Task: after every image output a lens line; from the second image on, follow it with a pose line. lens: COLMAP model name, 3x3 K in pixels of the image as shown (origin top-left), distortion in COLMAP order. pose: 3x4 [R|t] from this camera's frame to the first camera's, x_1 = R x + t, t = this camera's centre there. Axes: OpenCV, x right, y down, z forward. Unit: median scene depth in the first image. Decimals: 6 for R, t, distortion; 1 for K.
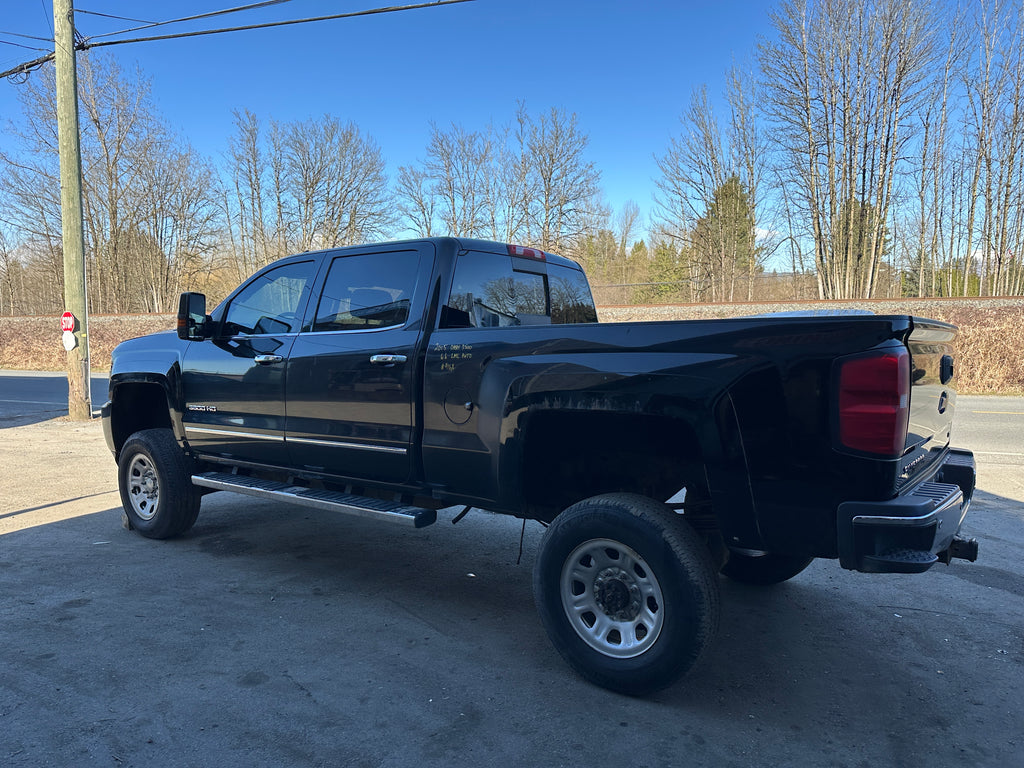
lens RADIAL K [[716.7, 0, 511.8], [0, 716.7, 392.2], [0, 0, 1]] dist [0.038496, -0.046672]
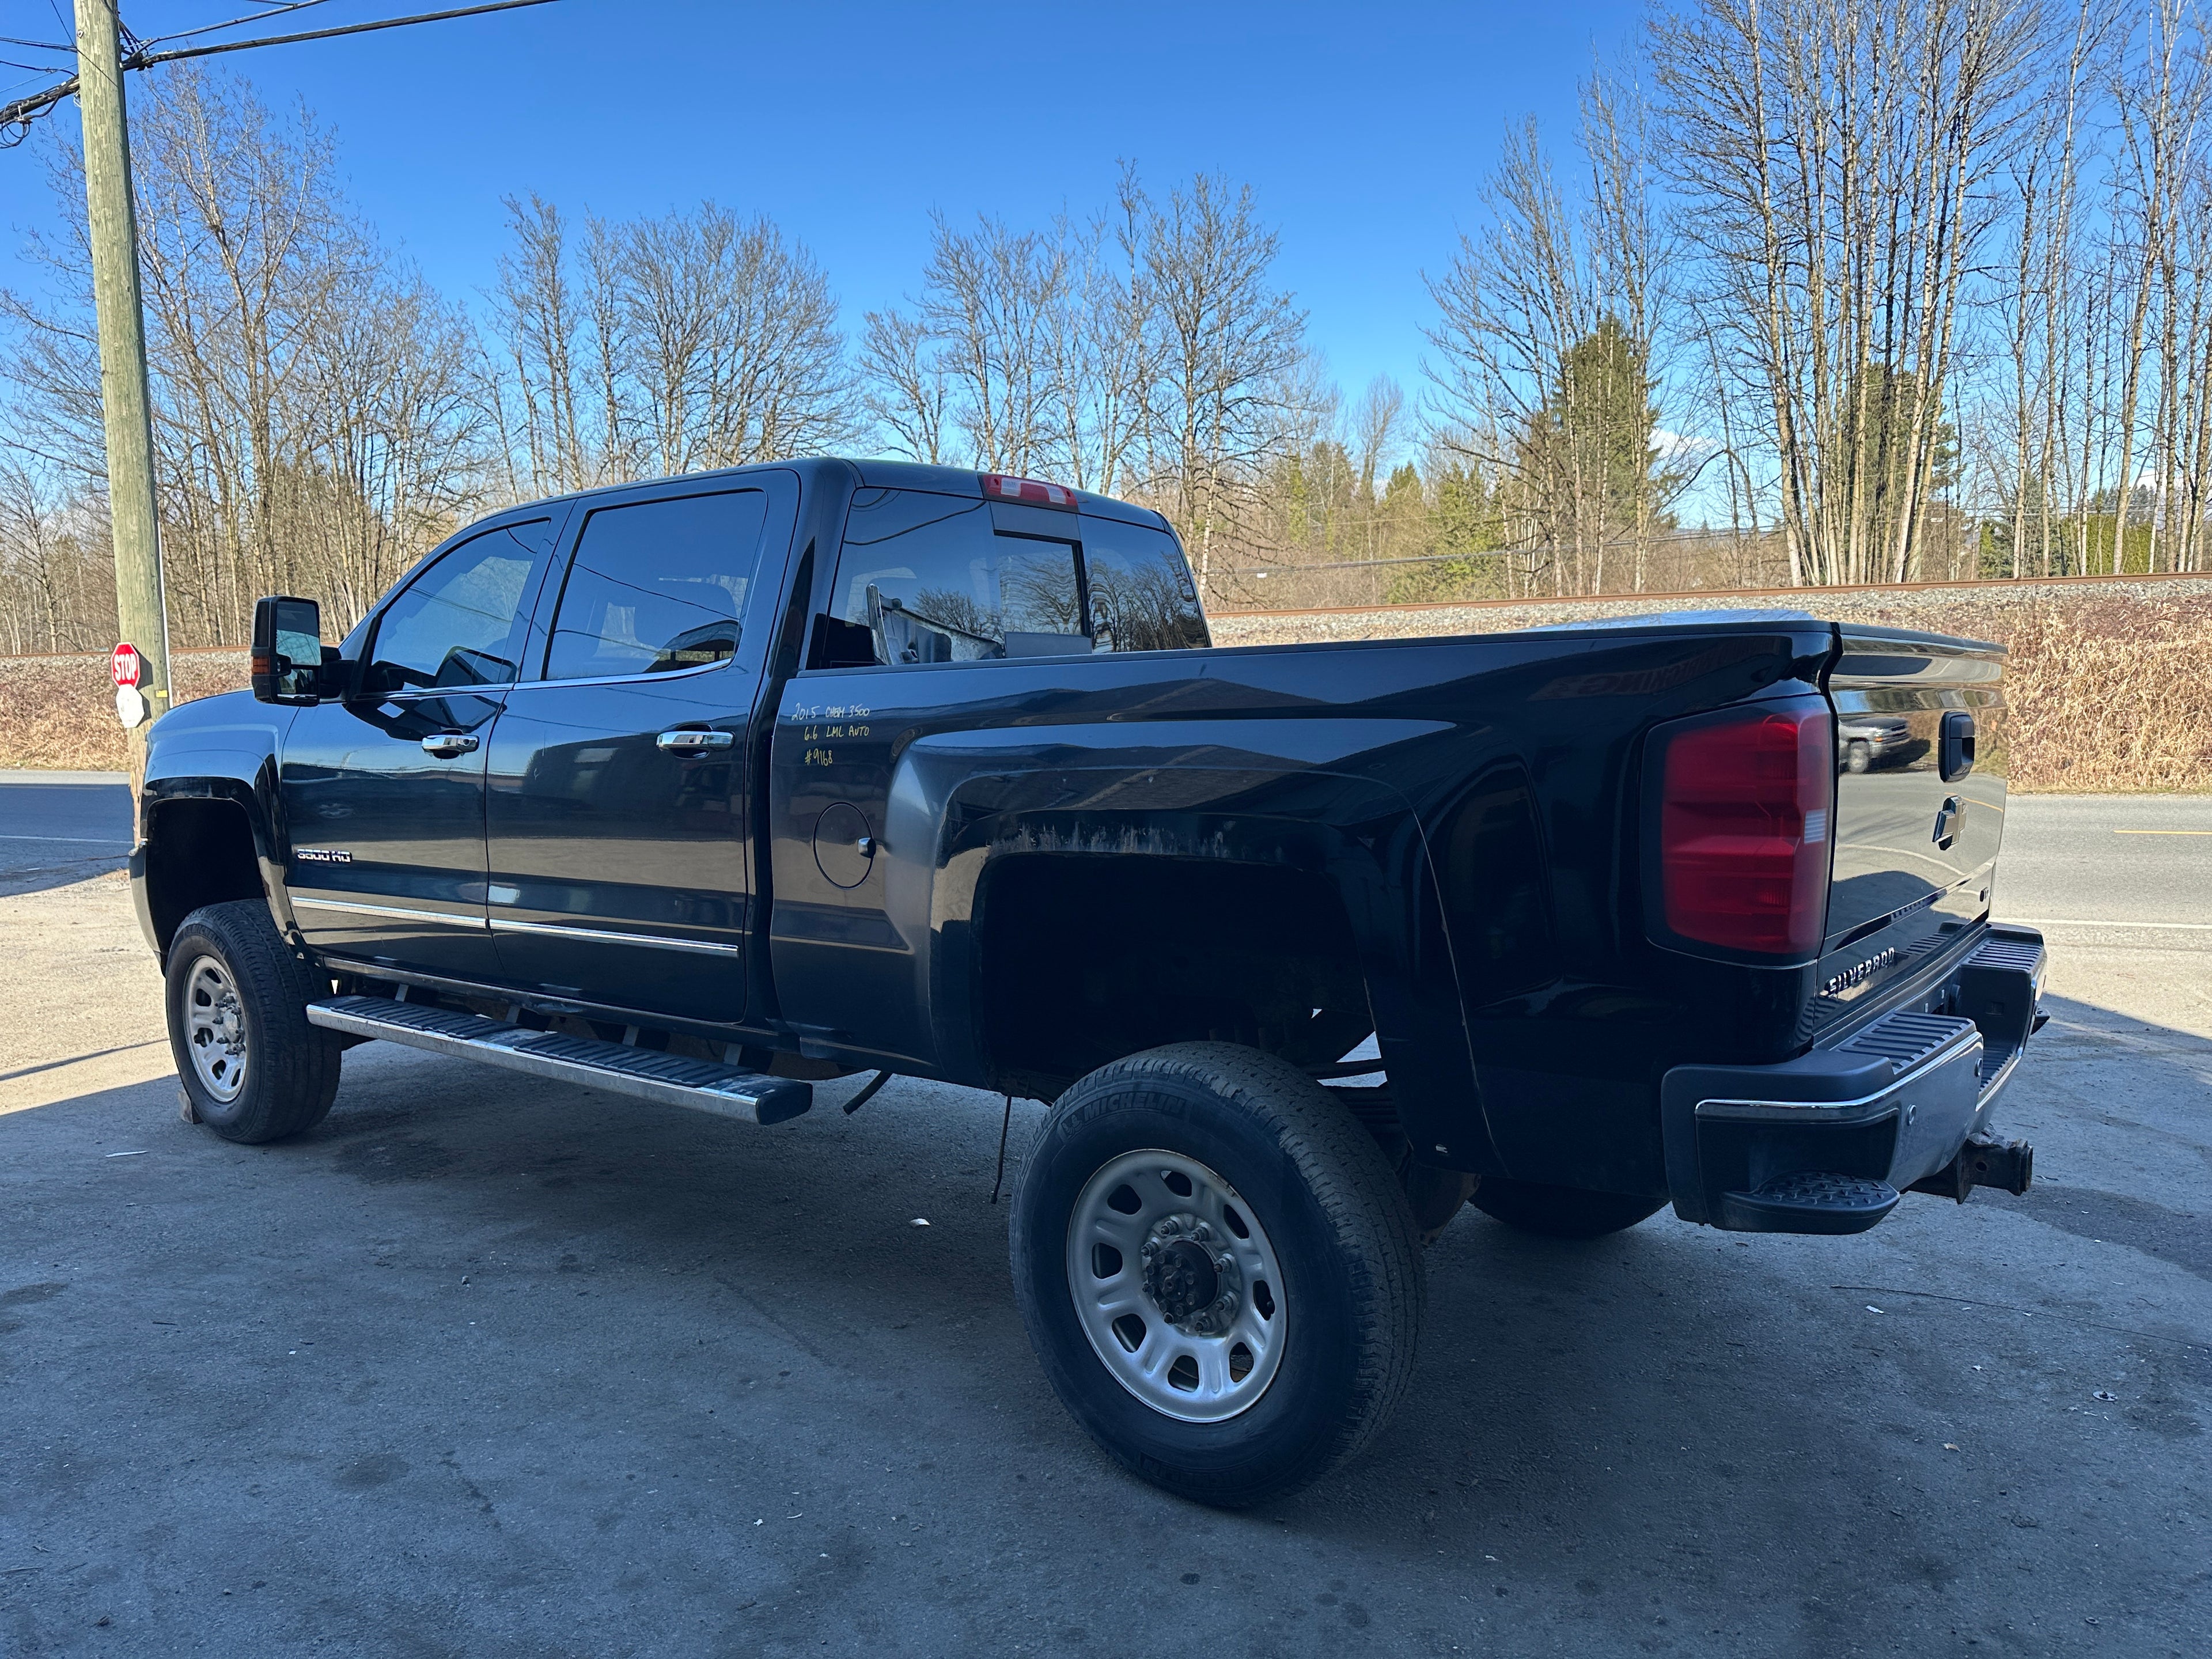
lens RADIAL K [[1548.1, 0, 1095.0], [0, 1548.1, 838.4], [0, 0, 1]] dist [0.038496, -0.046672]
pose [[0.999608, -0.014332, -0.024058, 0.027225], [0.014911, 0.999599, 0.024080, -0.001656], [0.023704, -0.024429, 0.999421, 0.015773]]
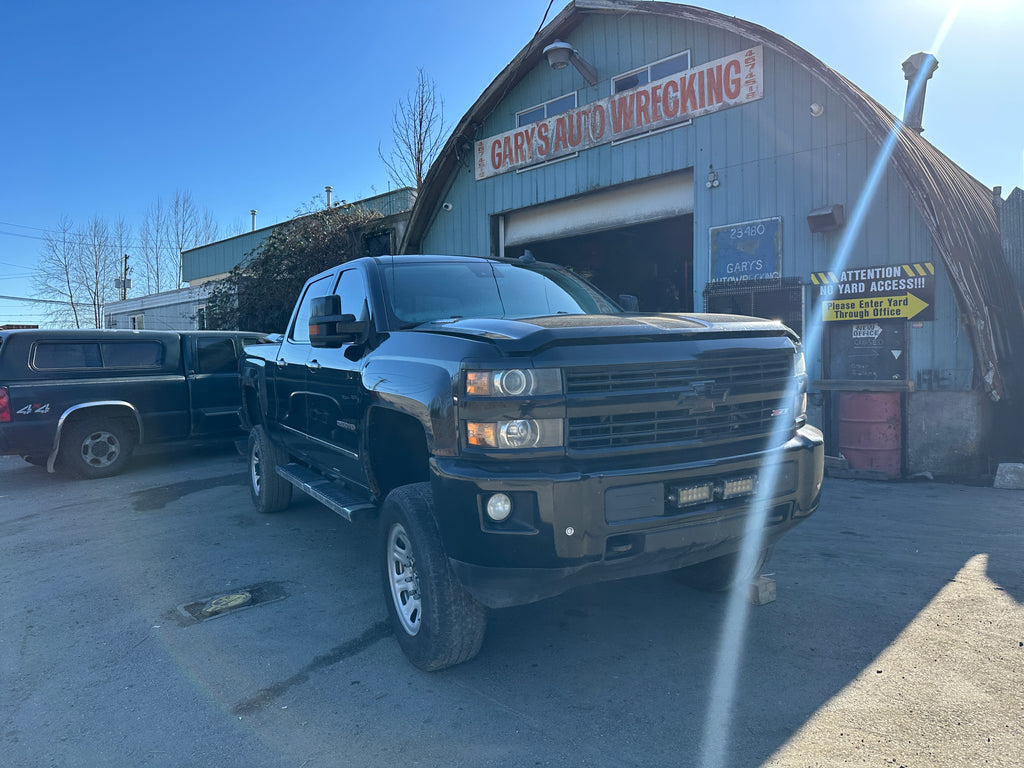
lens RADIAL K [[716.7, 0, 518.2], [0, 716.7, 388.7], [0, 0, 1]] dist [0.038496, -0.046672]
pose [[-0.912729, 0.008026, 0.408486, -0.258908], [0.058734, 0.992000, 0.111744, -0.044021], [-0.404321, 0.125984, -0.905899, 0.734223]]
